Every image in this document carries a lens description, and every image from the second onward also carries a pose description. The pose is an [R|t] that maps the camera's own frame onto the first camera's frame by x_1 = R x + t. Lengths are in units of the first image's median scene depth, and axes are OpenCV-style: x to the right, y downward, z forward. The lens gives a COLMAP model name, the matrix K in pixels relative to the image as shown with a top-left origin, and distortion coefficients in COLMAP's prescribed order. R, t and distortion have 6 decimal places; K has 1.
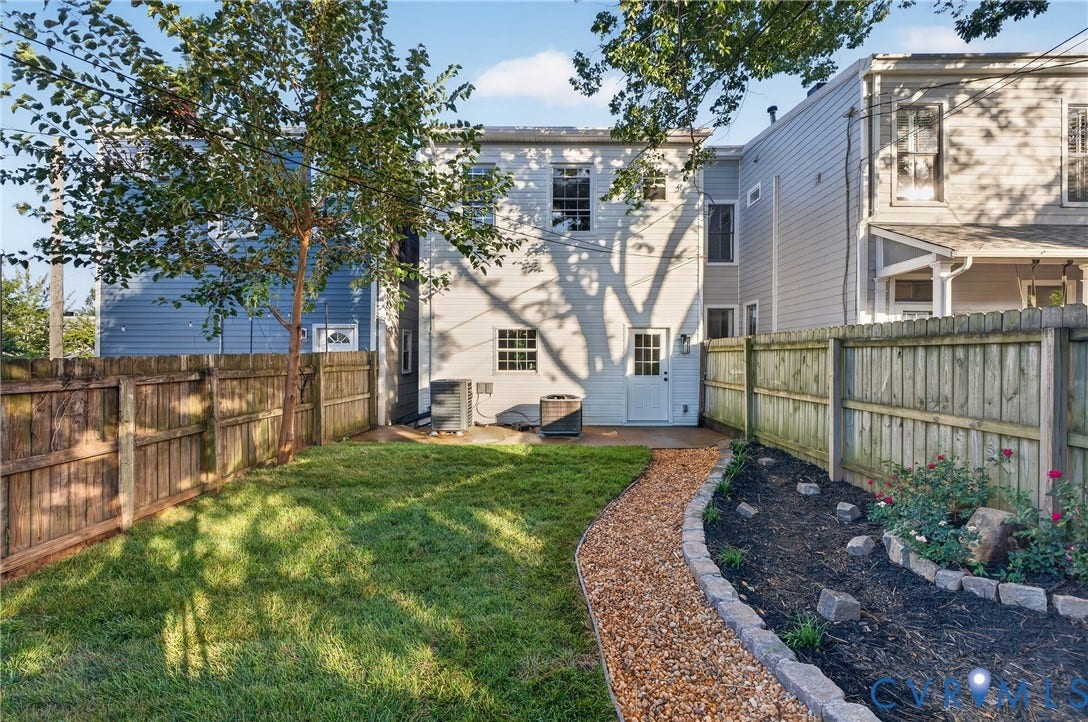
lens RADIAL K [[543.5, 0, 546.8], [0, 543.5, 356.7], [0, 0, 1]] dist [-0.003033, -0.000599]
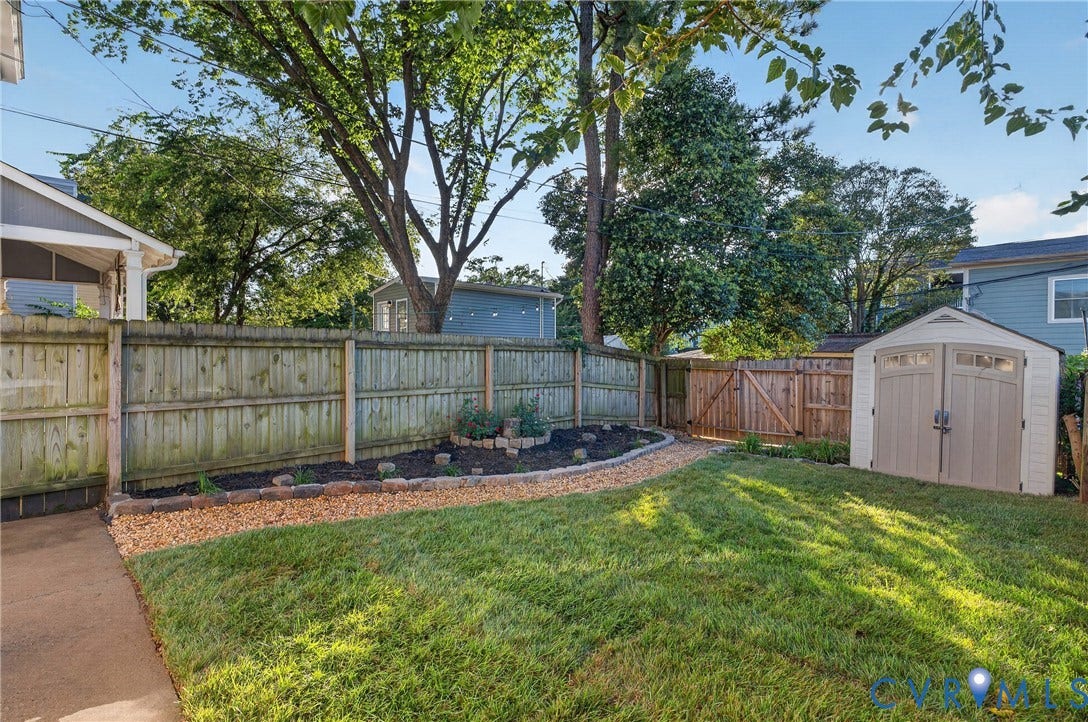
lens RADIAL K [[498.1, 0, 544.0], [0, 498.1, 361.0], [0, 0, 1]] dist [-0.000199, -0.000063]
pose [[-0.725612, -0.013654, 0.687968, -0.603369], [-0.007963, 0.999903, 0.011447, -0.005222], [-0.688058, 0.002828, -0.725650, 1.812274]]
